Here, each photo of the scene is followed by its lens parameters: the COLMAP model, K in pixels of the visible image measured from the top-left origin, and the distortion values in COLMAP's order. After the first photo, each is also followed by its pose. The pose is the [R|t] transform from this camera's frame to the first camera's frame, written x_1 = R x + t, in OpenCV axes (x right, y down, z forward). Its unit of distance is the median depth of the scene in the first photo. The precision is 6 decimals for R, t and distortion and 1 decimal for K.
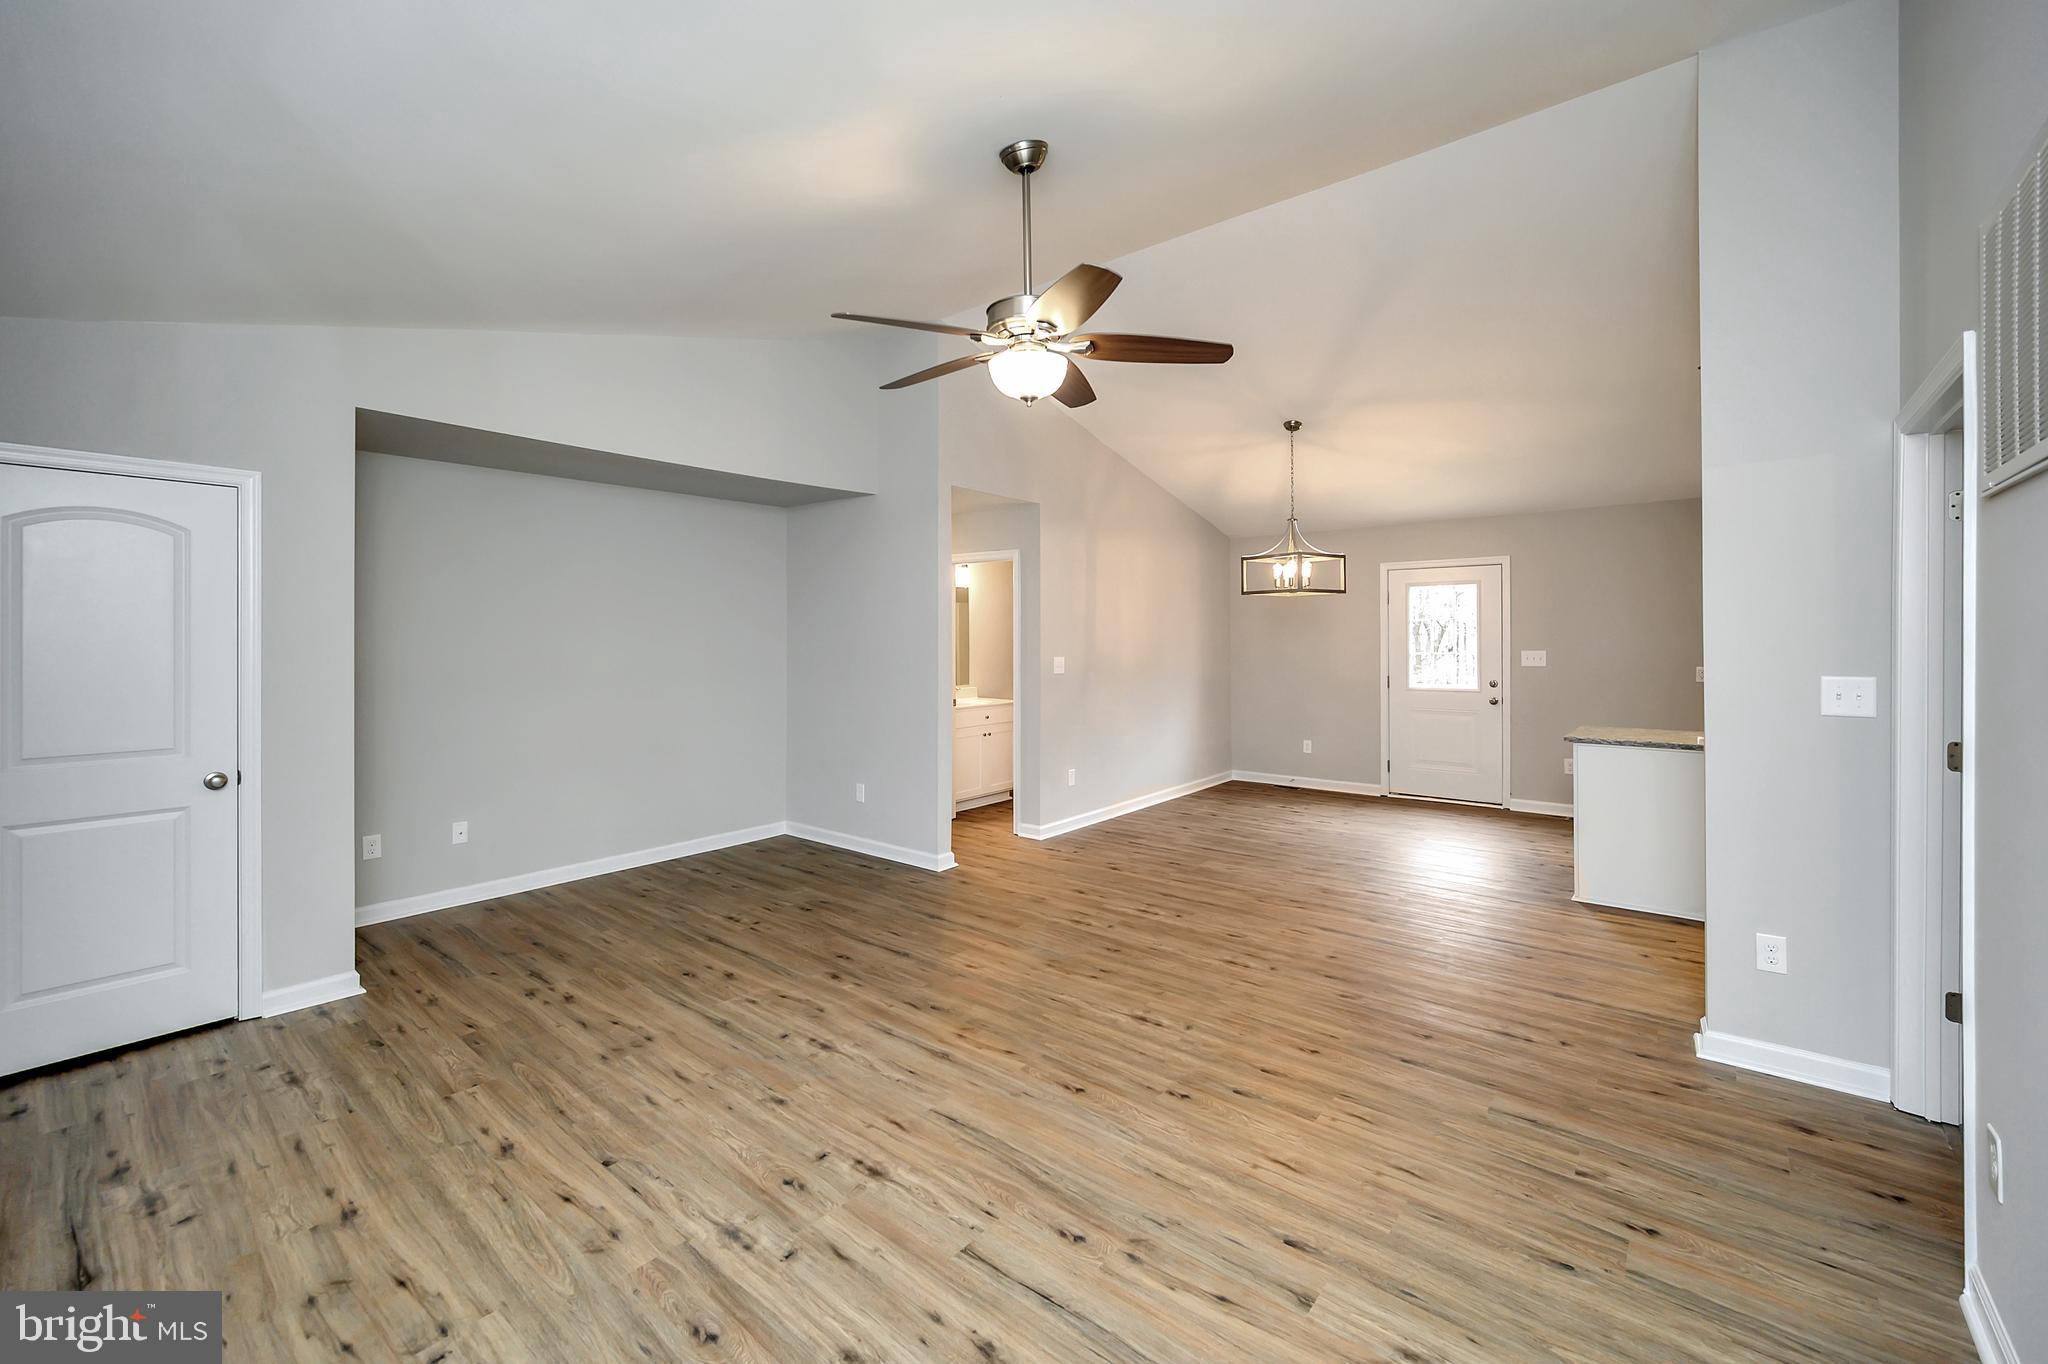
lens RADIAL K [[834.3, 0, 1039.5], [0, 834.3, 633.6], [0, 0, 1]] dist [-0.000958, -0.000814]
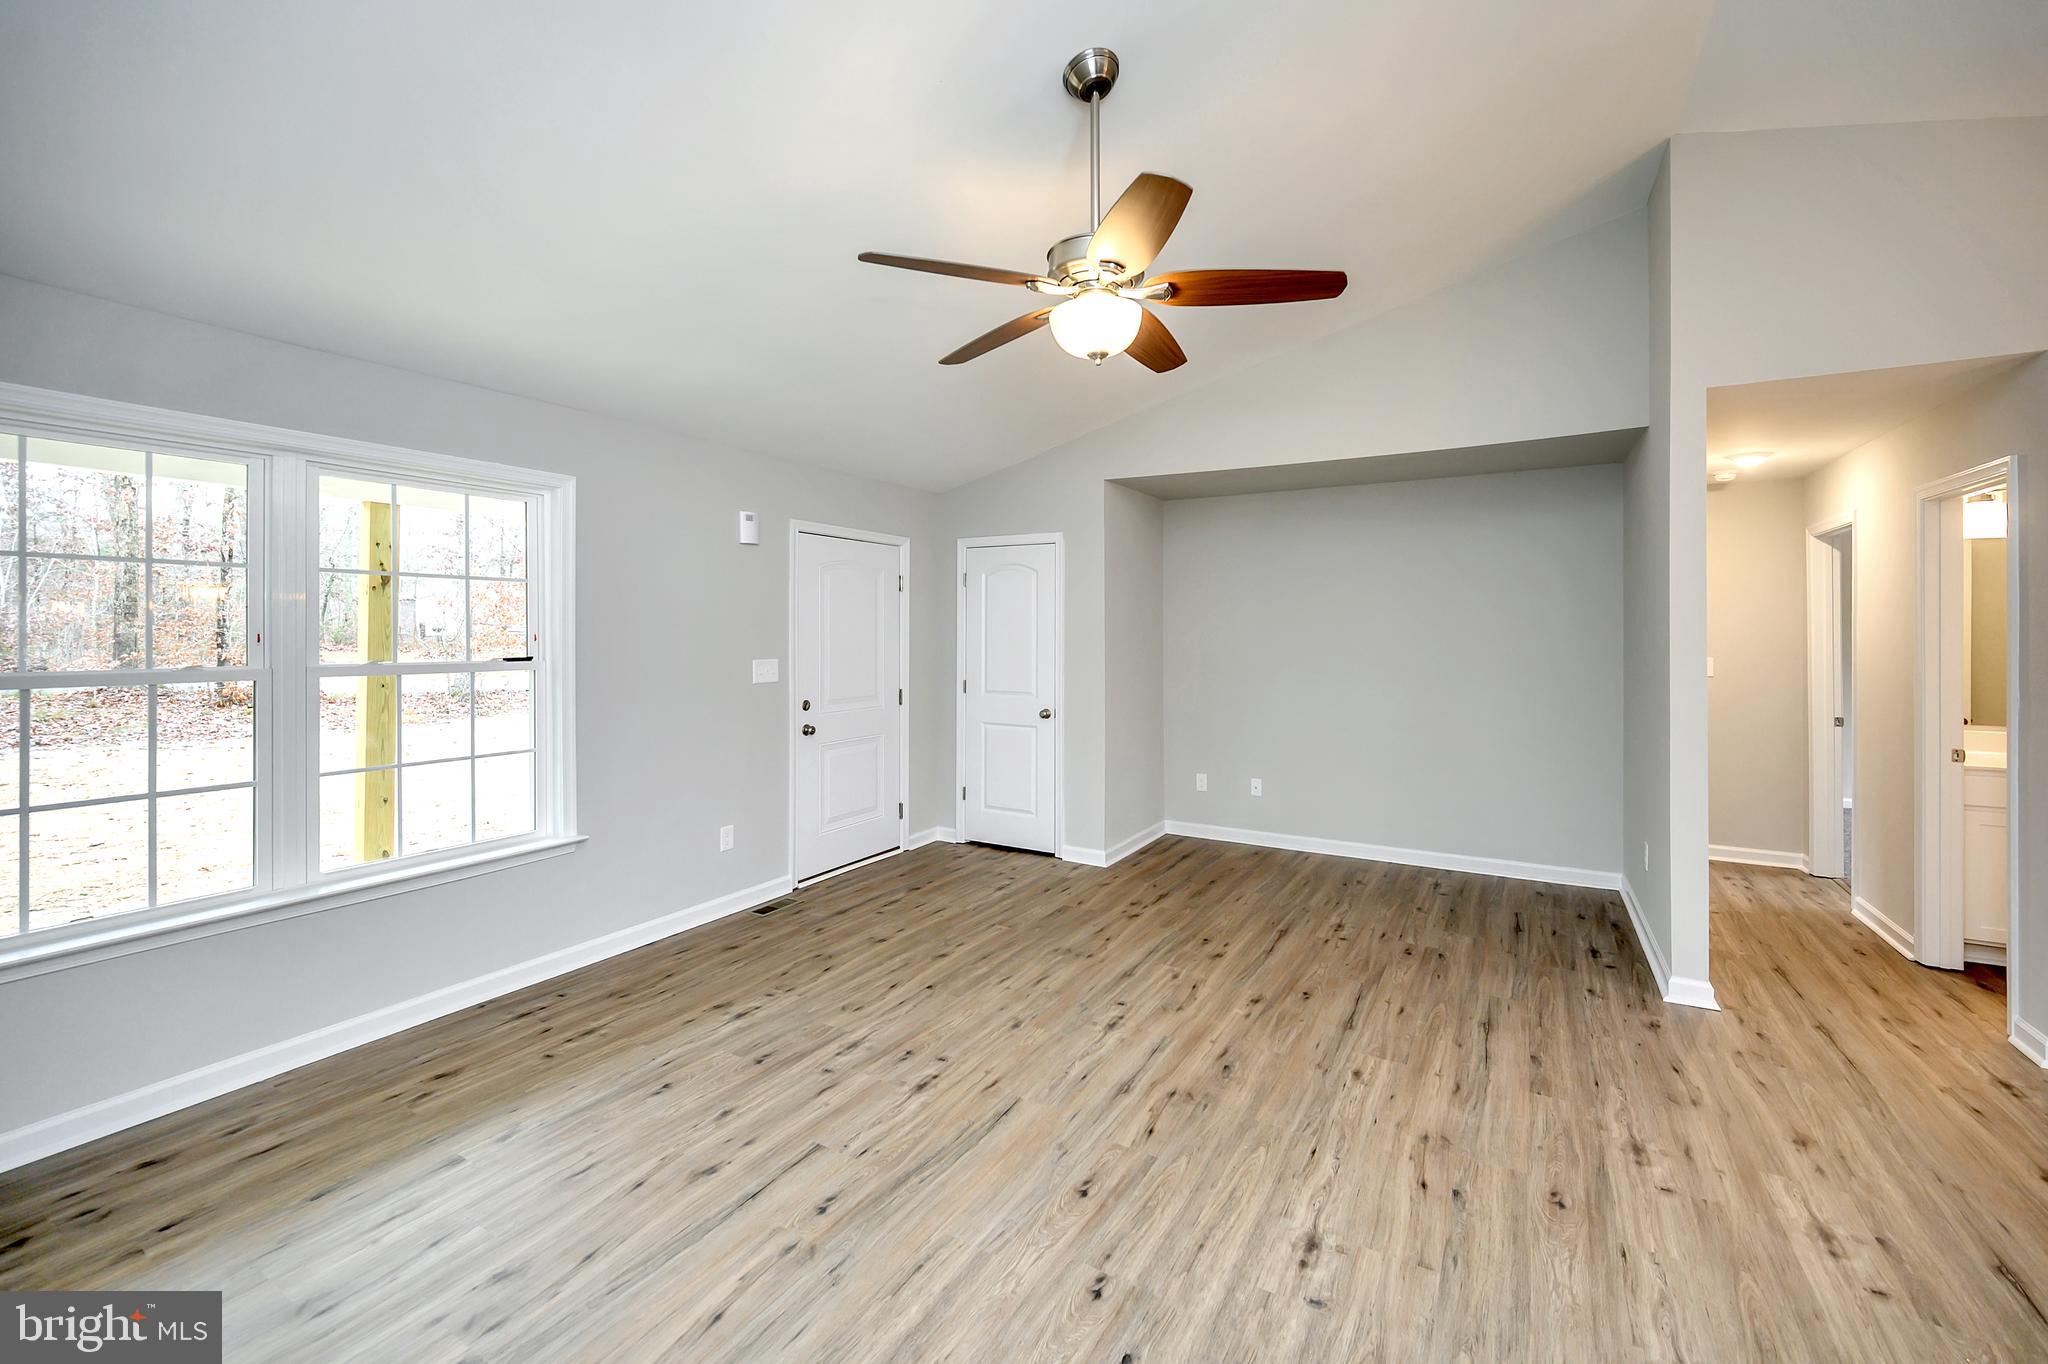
lens RADIAL K [[834.3, 0, 1039.5], [0, 834.3, 633.6], [0, 0, 1]] dist [-0.000958, -0.000814]
pose [[0.156314, 0.007805, -0.987677, 0.724294], [0.002134, 0.999964, 0.008240, -0.003031], [0.987705, -0.003396, 0.156292, 0.719272]]
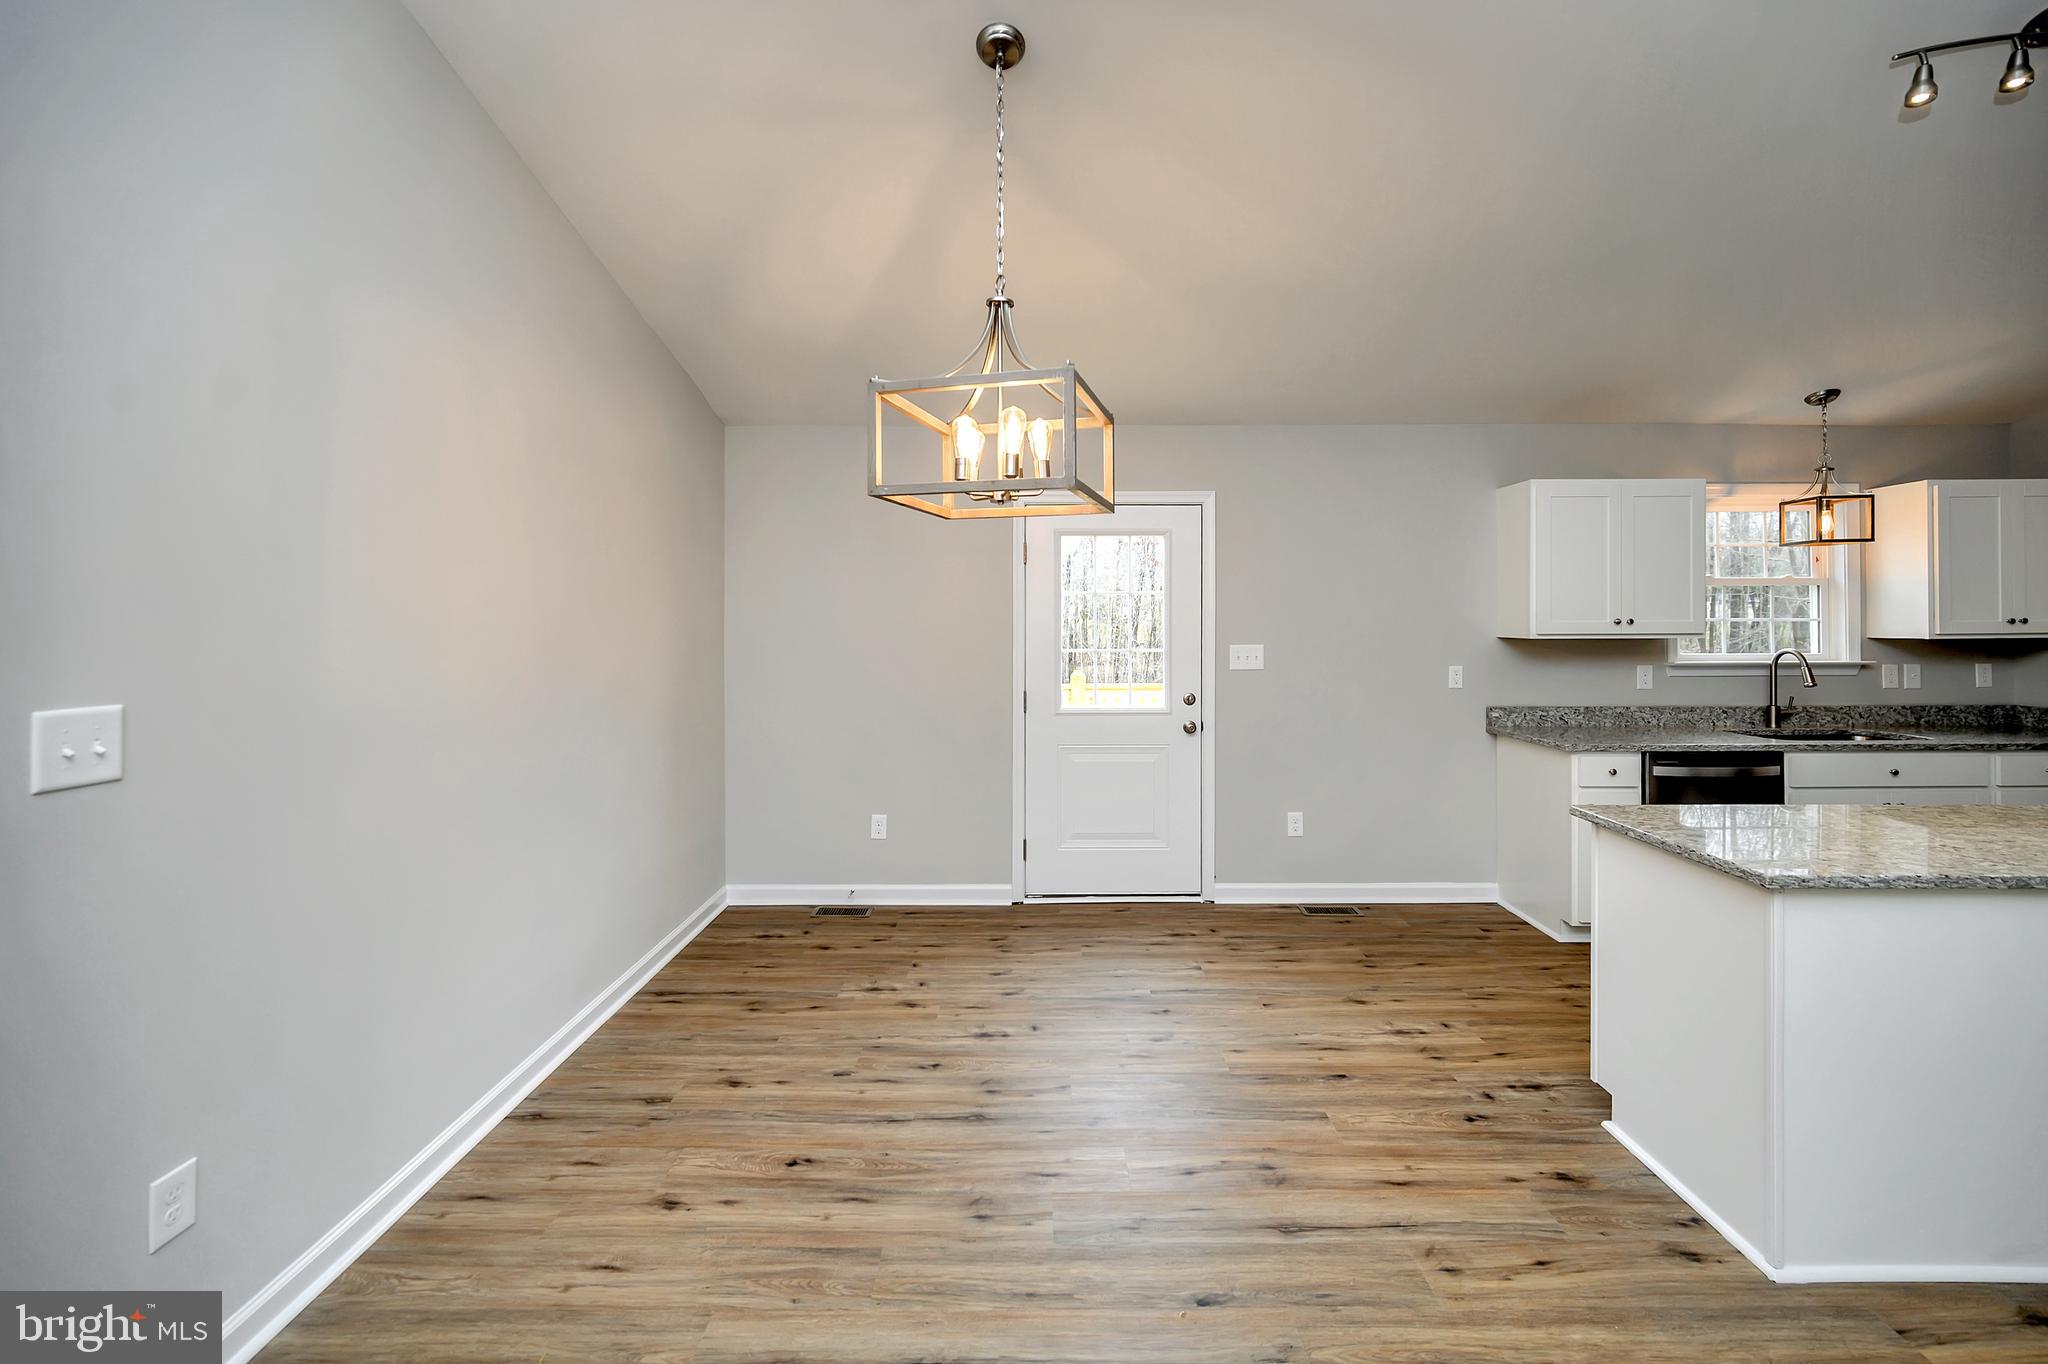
lens RADIAL K [[832.1, 0, 1039.4], [0, 832.1, 616.5], [0, 0, 1]] dist [0.000866, 0.000283]
pose [[0.777930, 0.008755, 0.628290, 0.165588], [-0.005208, 0.999958, -0.007485, 0.010625], [-0.628329, 0.002551, 0.777944, 1.341285]]
